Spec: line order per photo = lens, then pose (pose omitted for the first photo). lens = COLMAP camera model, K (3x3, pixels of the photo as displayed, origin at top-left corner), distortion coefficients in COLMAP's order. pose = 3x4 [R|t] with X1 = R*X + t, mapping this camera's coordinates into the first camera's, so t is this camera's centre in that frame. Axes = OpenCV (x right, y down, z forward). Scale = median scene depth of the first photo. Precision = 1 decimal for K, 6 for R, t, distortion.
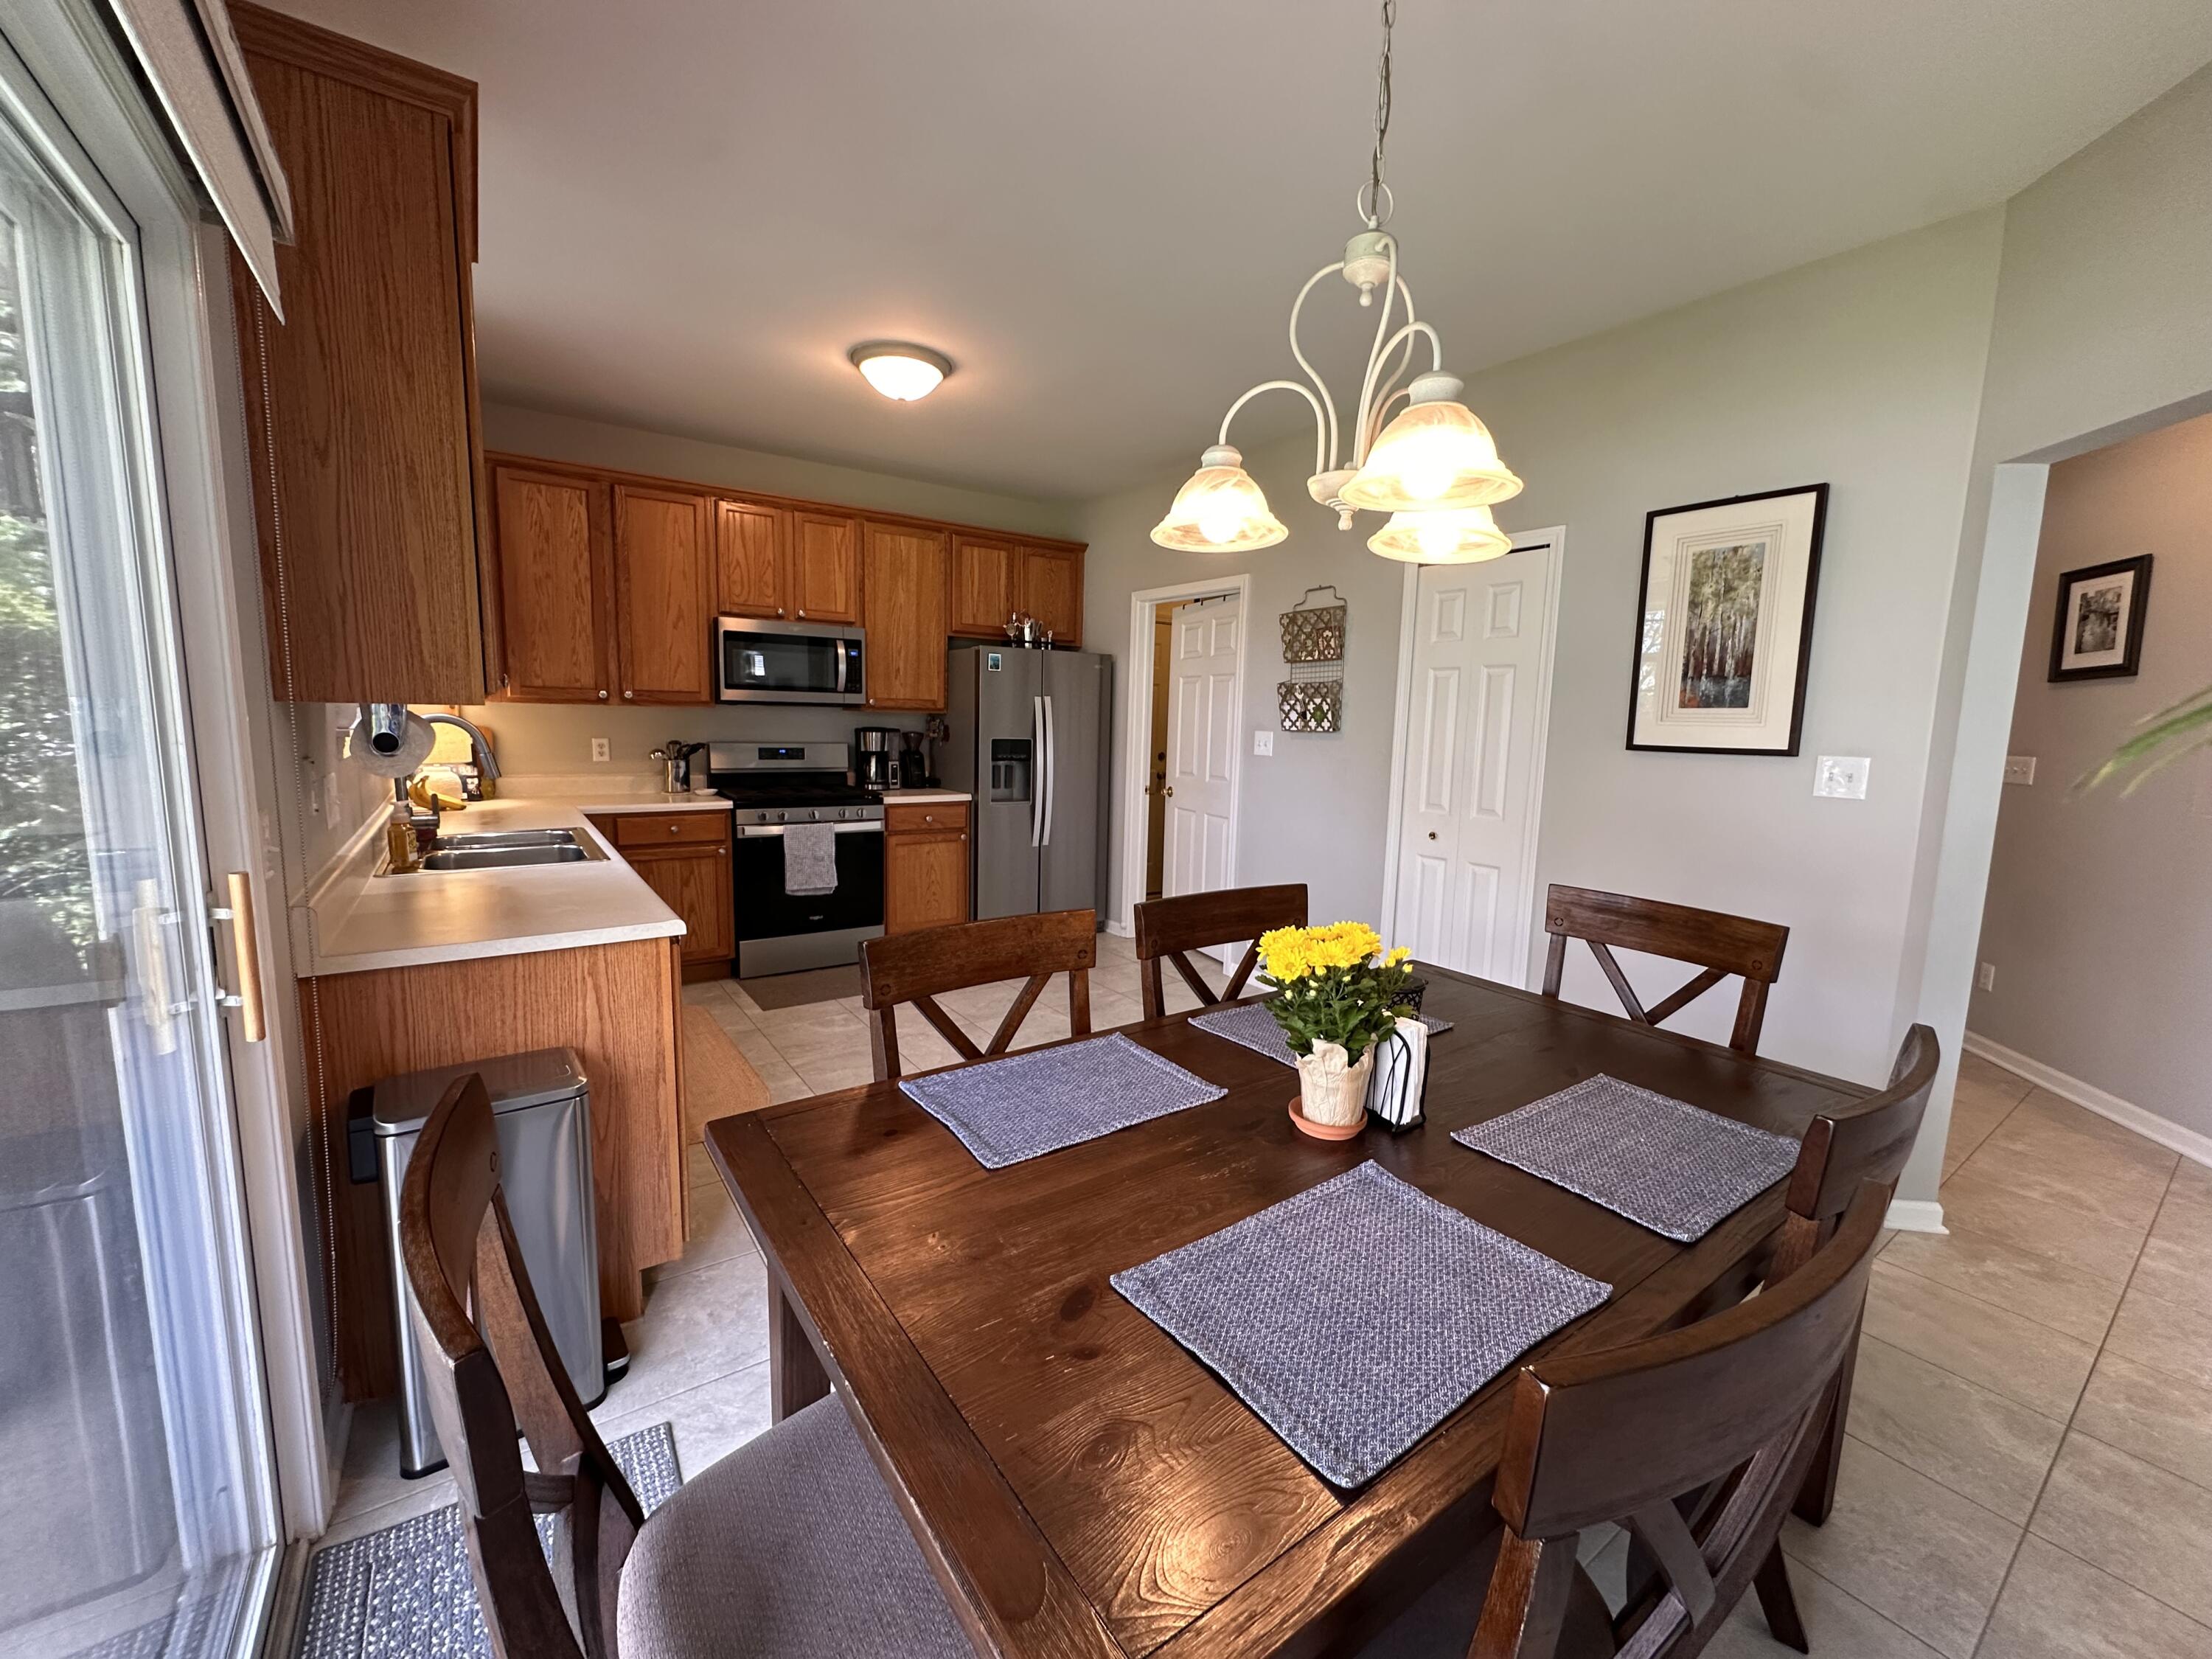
lens RADIAL K [[884.9, 0, 1102.2], [0, 884.9, 830.5], [0, 0, 1]] dist [-0.004413, 0.000420]
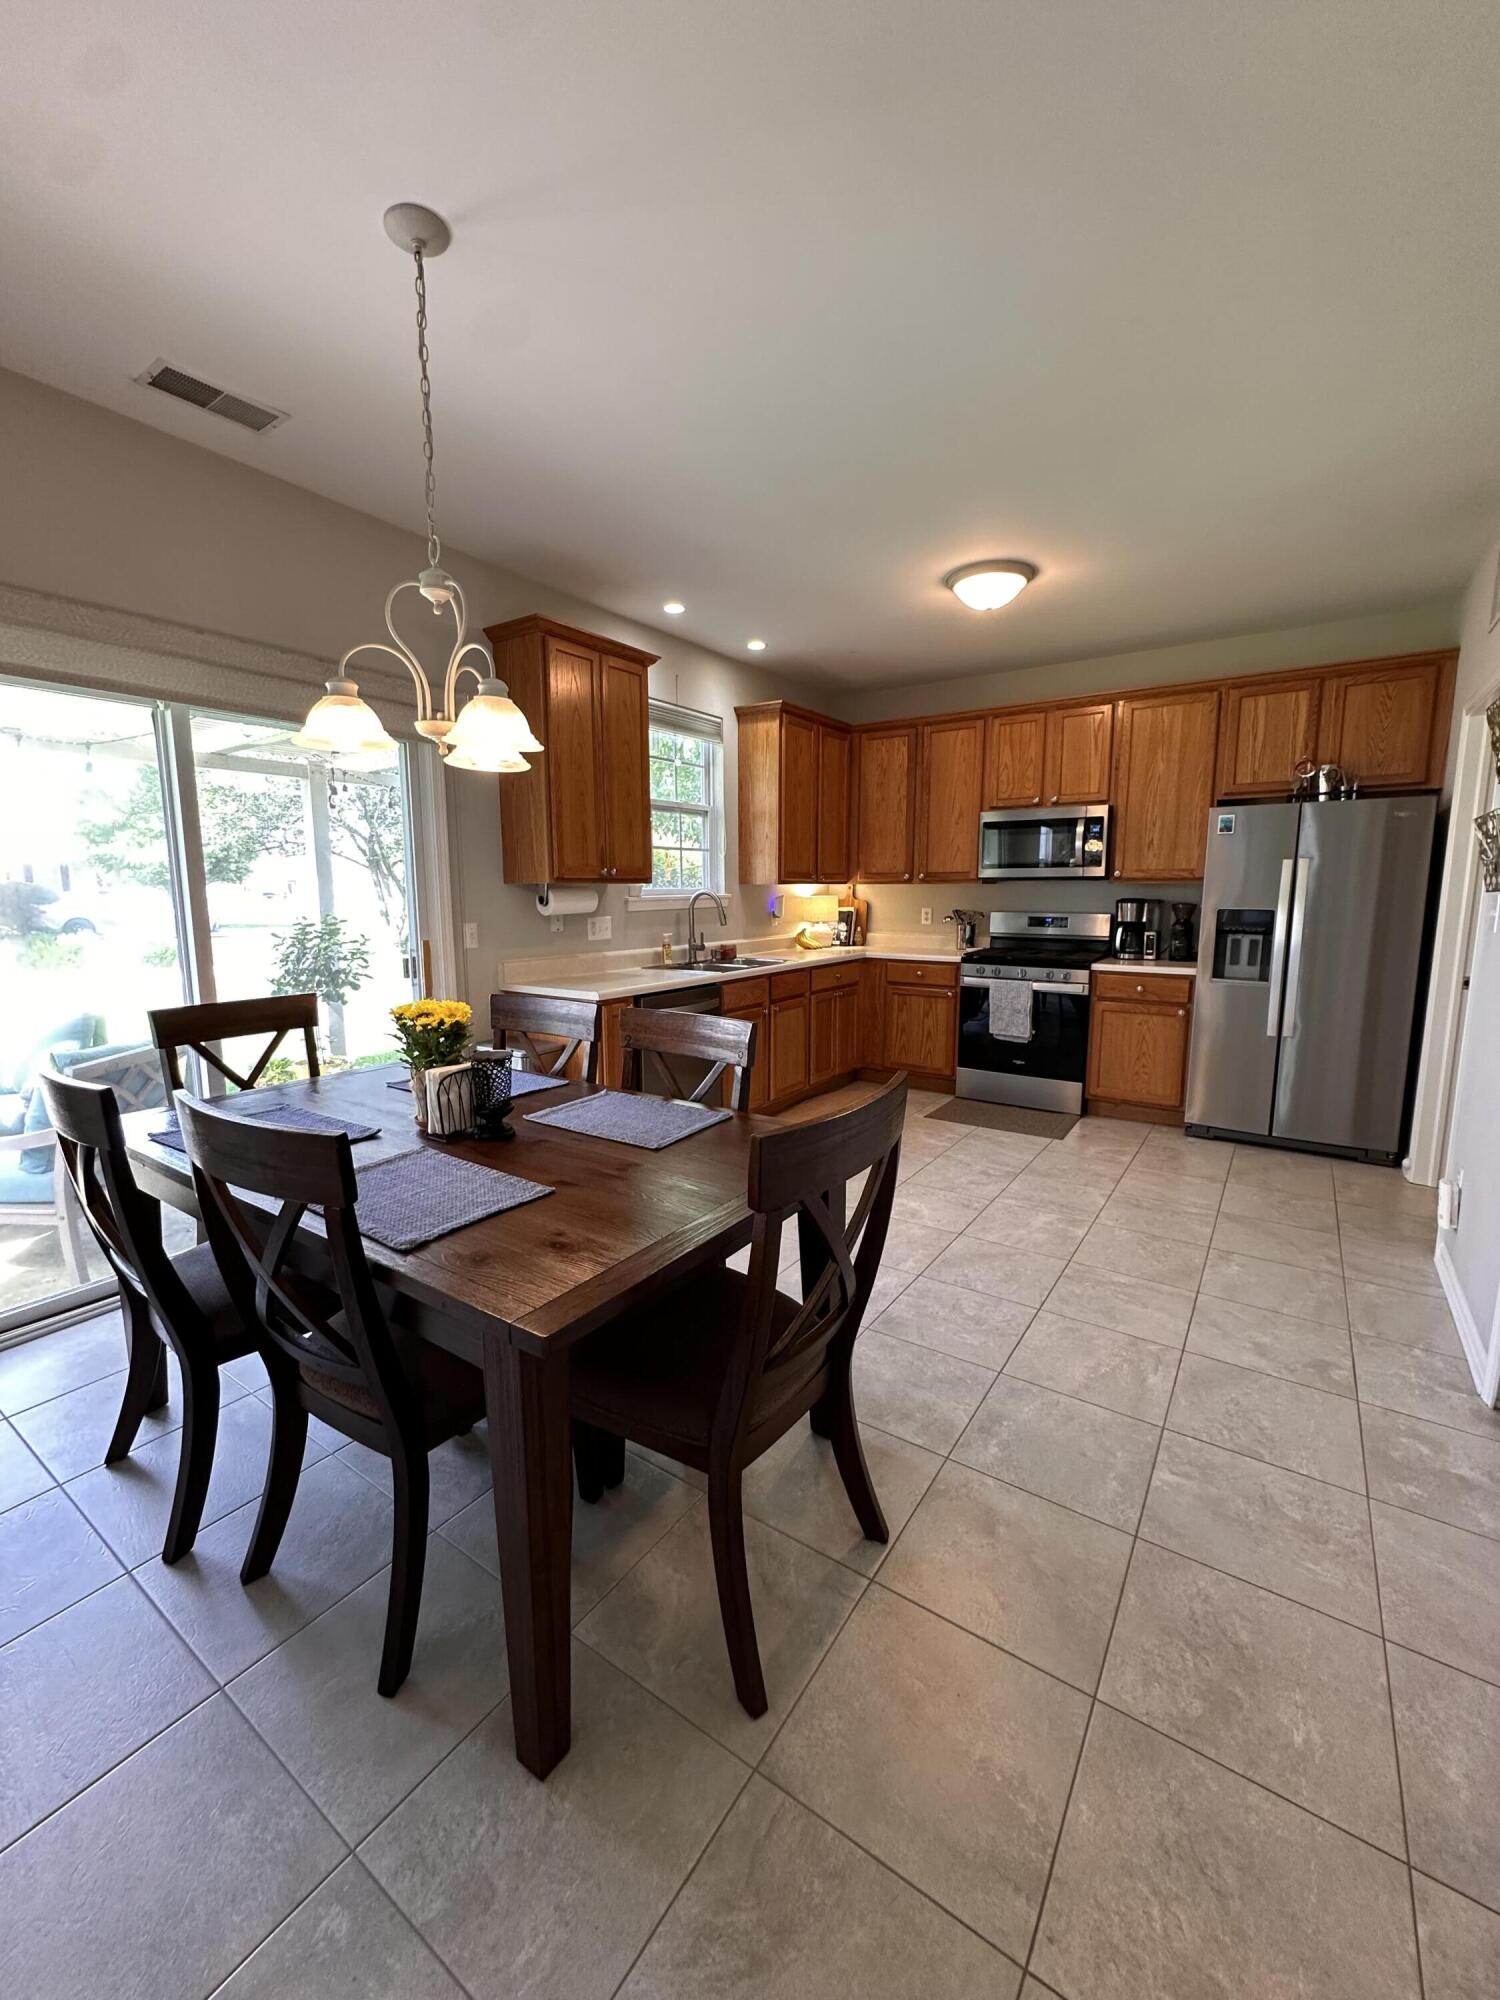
lens RADIAL K [[800.1, 0, 746.9], [0, 800.1, 998.6], [0, 0, 1]] dist [-0.004413, 0.000420]
pose [[0.348569, 0.102704, -0.931639, 0.517876], [-0.110475, 0.991552, 0.067975, -0.015816], [0.930750, 0.079229, 0.356970, 0.282820]]
